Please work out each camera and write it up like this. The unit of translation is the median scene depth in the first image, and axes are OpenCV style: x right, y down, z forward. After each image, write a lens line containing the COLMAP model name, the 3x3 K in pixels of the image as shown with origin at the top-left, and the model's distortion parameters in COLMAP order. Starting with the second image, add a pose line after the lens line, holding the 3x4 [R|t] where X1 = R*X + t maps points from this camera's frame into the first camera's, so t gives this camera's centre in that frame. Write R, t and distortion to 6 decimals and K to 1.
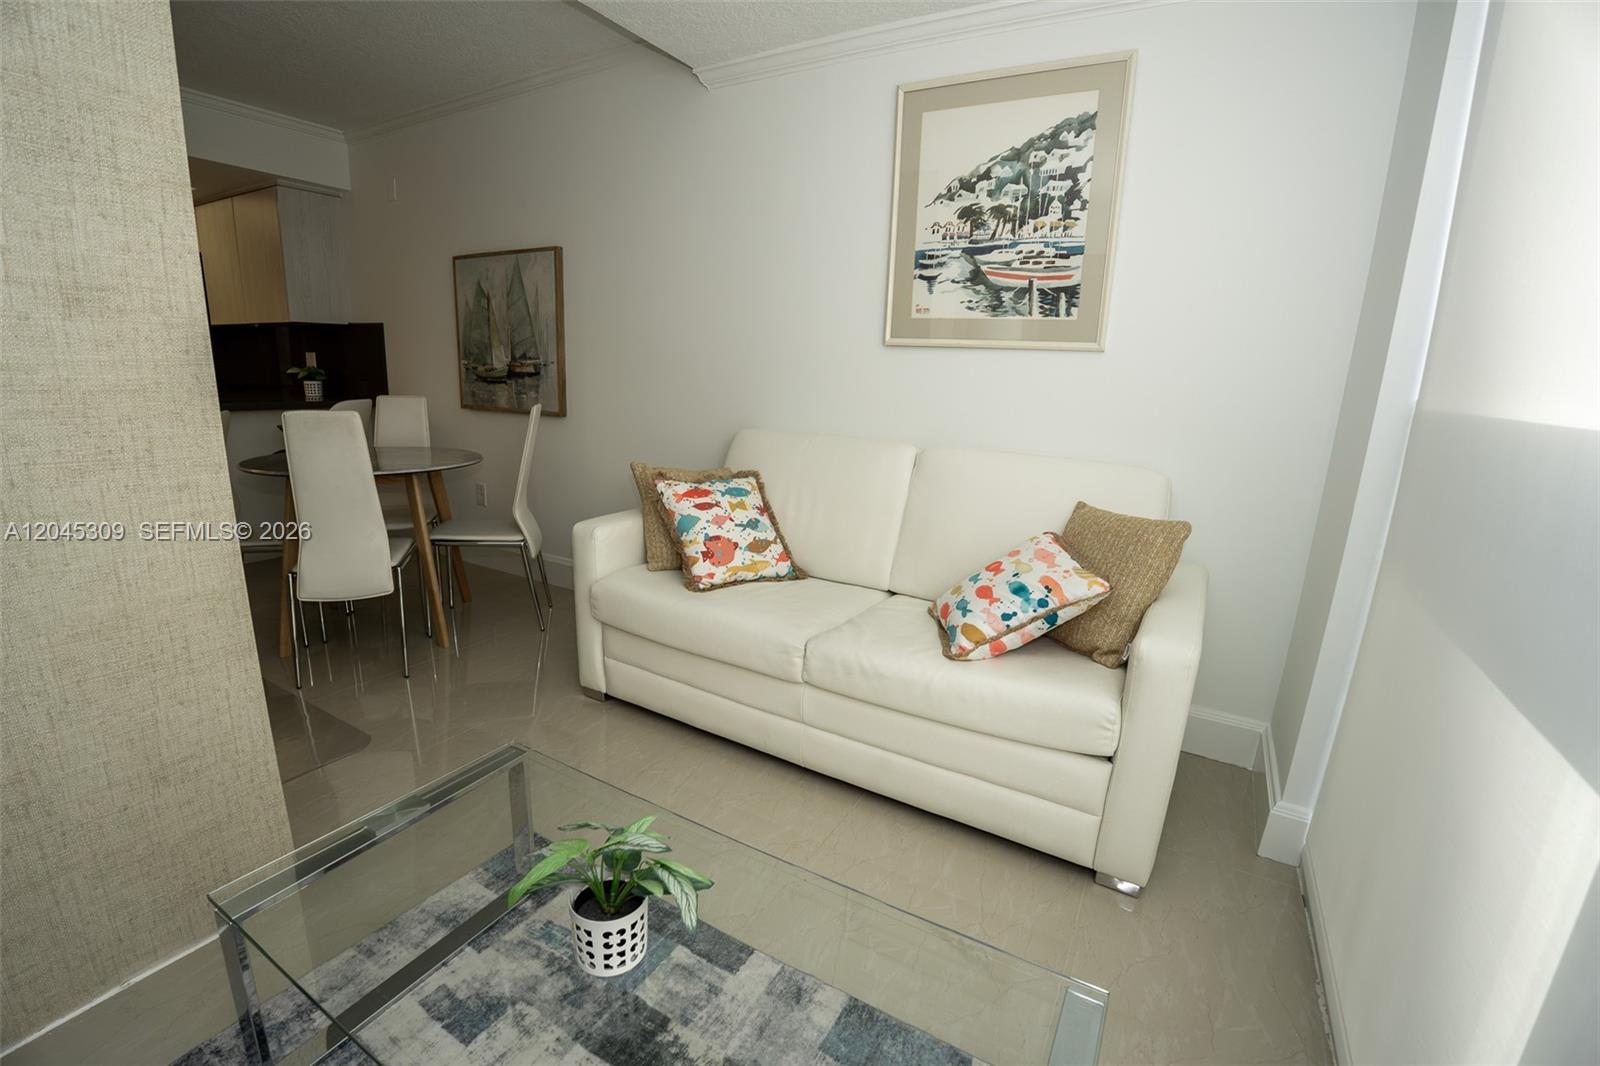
lens RADIAL K [[690.0, 0, 806.0], [0, 690.0, 535.8], [0, 0, 1]] dist [-0.043908, 0.002673]
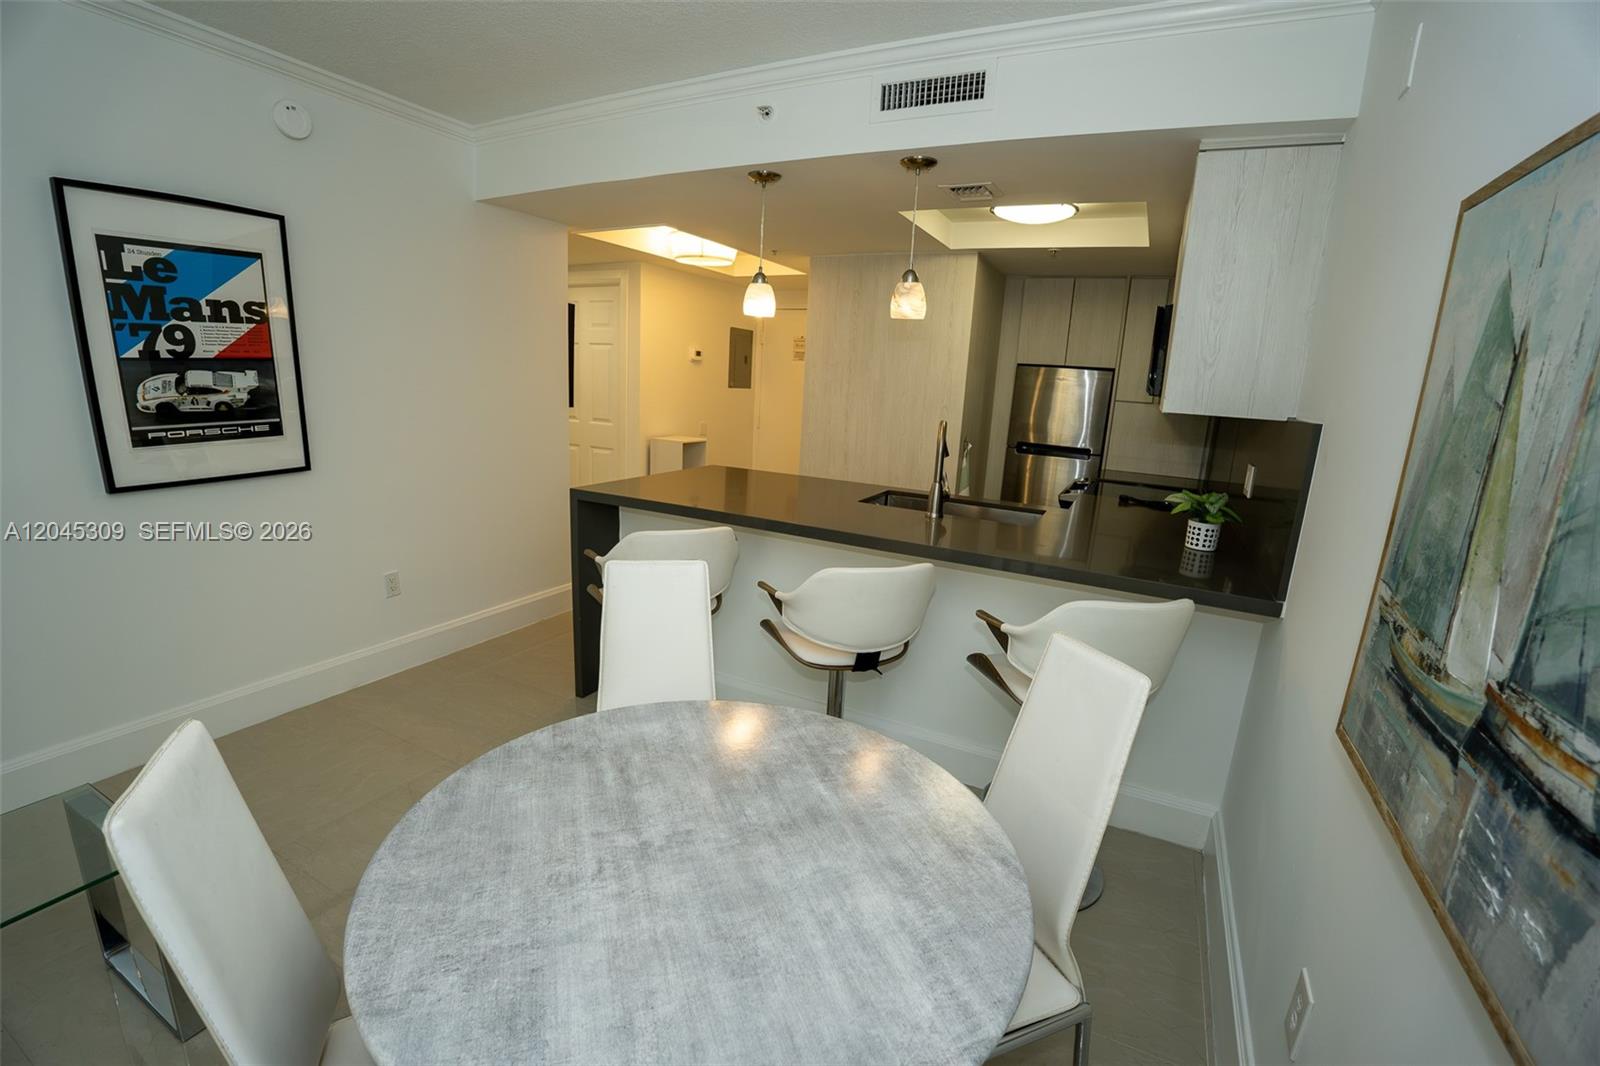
lens RADIAL K [[690.0, 0, 793.7], [0, 690.0, 536.8], [0, 0, 1]] dist [-0.043908, 0.002673]
pose [[0.046018, 0.192528, -0.980212, -0.274376], [-0.276231, 0.945442, 0.172730, -0.273557], [0.959989, 0.262816, 0.096690, 0.790899]]
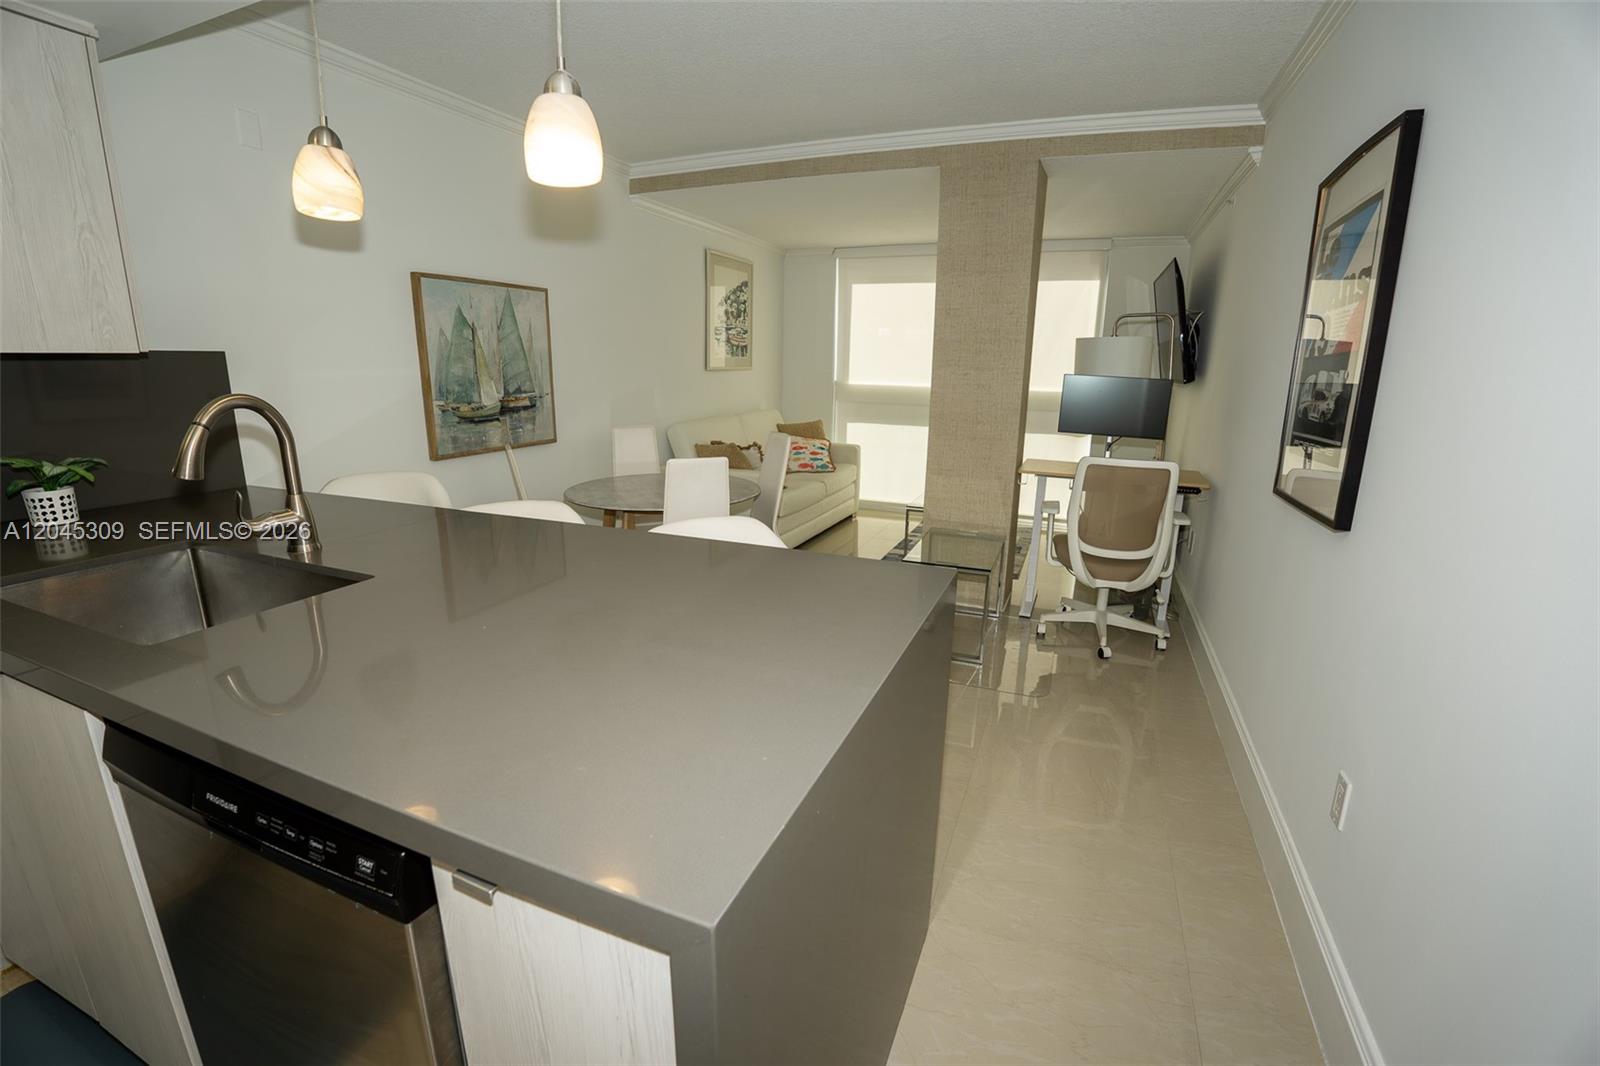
lens RADIAL K [[690.0, 0, 796.5], [0, 690.0, 537.8], [0, 0, 1]] dist [-0.043908, 0.002673]
pose [[-0.118788, -0.283727, 0.951519, -1.464804], [0.217500, 0.927595, 0.303746, -0.276620], [-0.968805, 0.243036, -0.048477, 0.704243]]
